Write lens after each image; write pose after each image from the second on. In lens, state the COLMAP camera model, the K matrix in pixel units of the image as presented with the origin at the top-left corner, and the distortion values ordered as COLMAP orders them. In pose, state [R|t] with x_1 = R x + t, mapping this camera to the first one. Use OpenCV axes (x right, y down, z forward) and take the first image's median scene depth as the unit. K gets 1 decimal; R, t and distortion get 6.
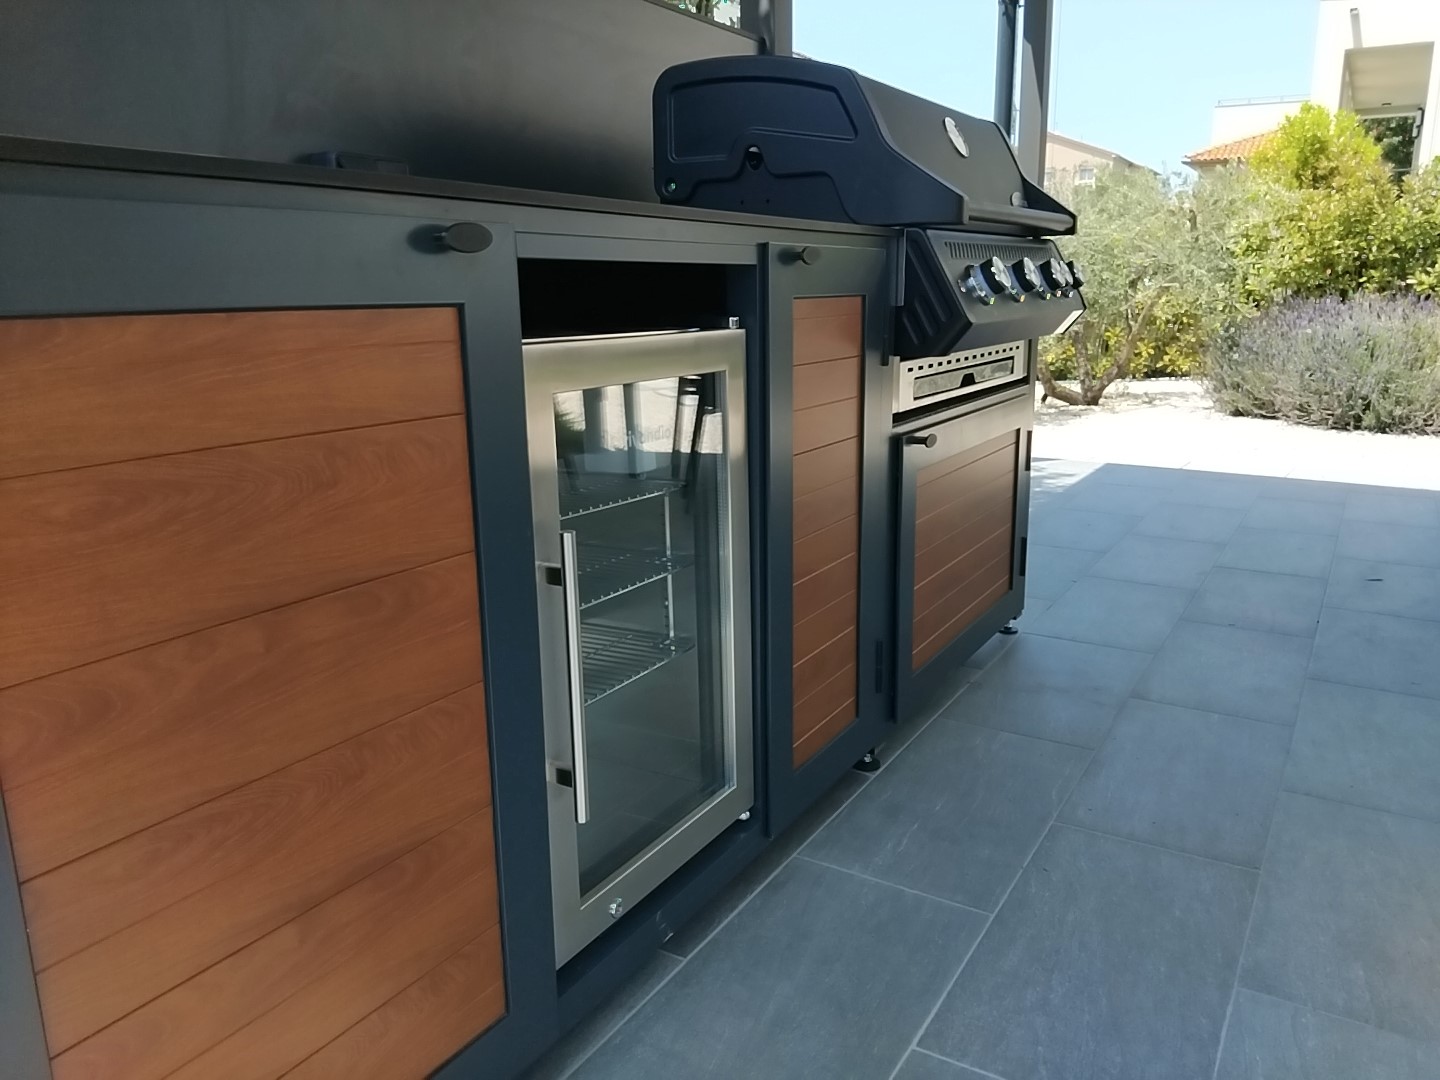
lens RADIAL K [[1086.0, 0, 717.7], [0, 1086.0, 523.7], [0, 0, 1]] dist [0.074768, -0.138495]
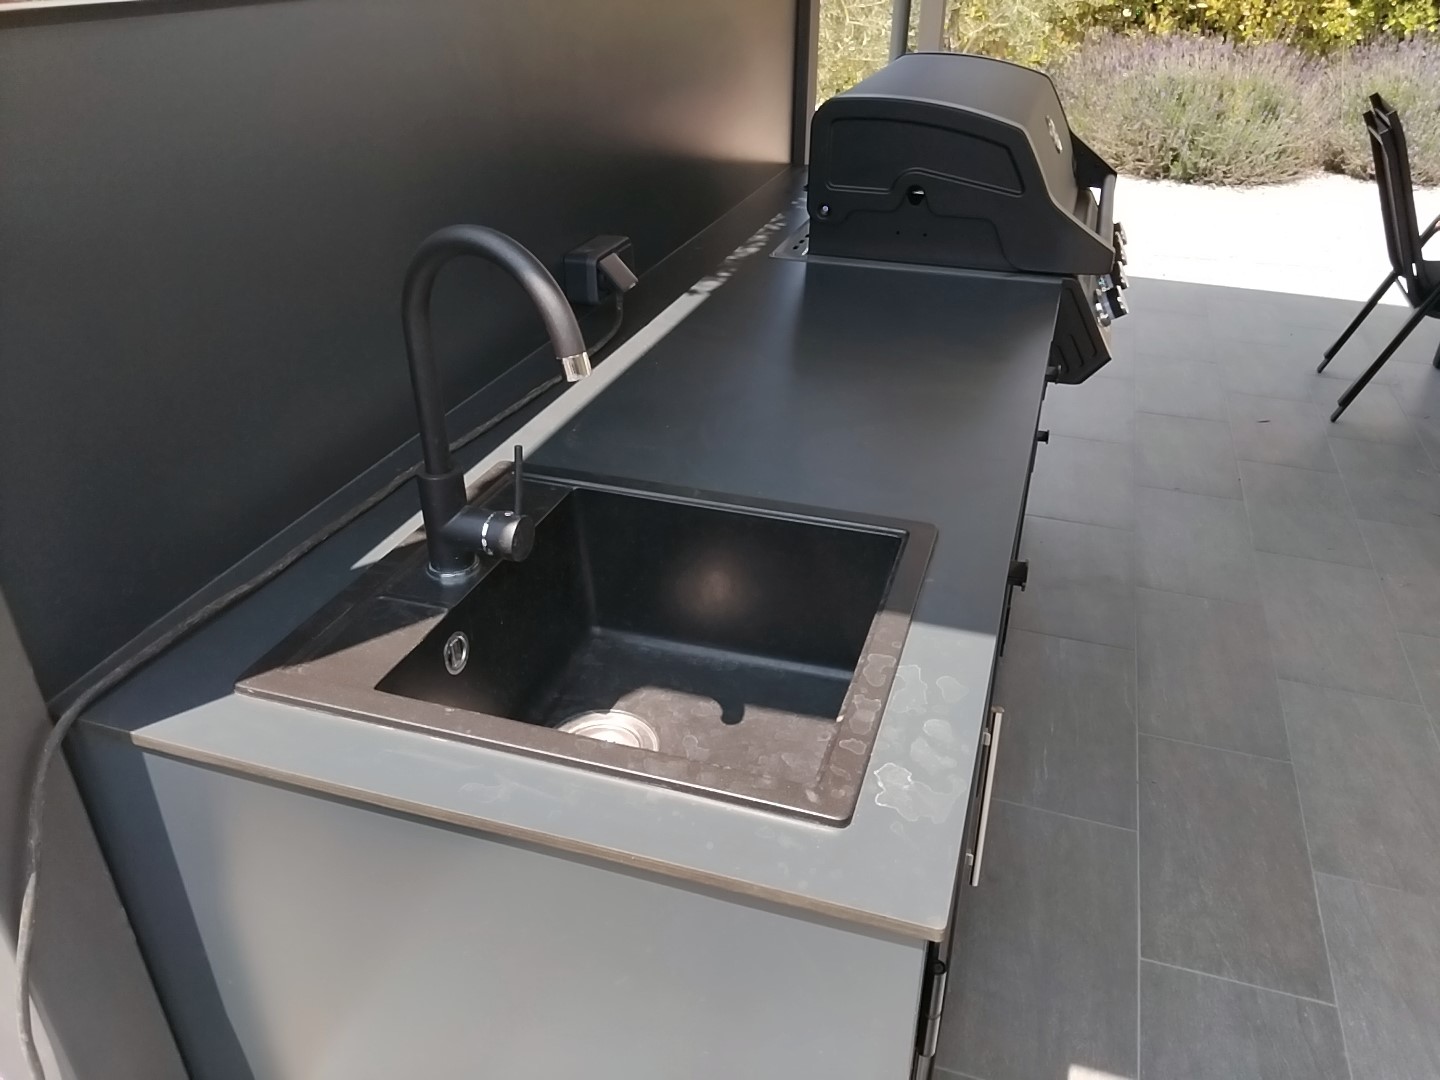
lens RADIAL K [[1098.6, 0, 720.0], [0, 1098.6, 540.0], [0, 0, 1]] dist [0.001643, -0.056567]
pose [[0.974562, -0.098803, 0.201164, -0.101843], [0.035547, 0.954363, 0.296528, -0.085407], [-0.221281, -0.281834, 0.933598, -0.013654]]
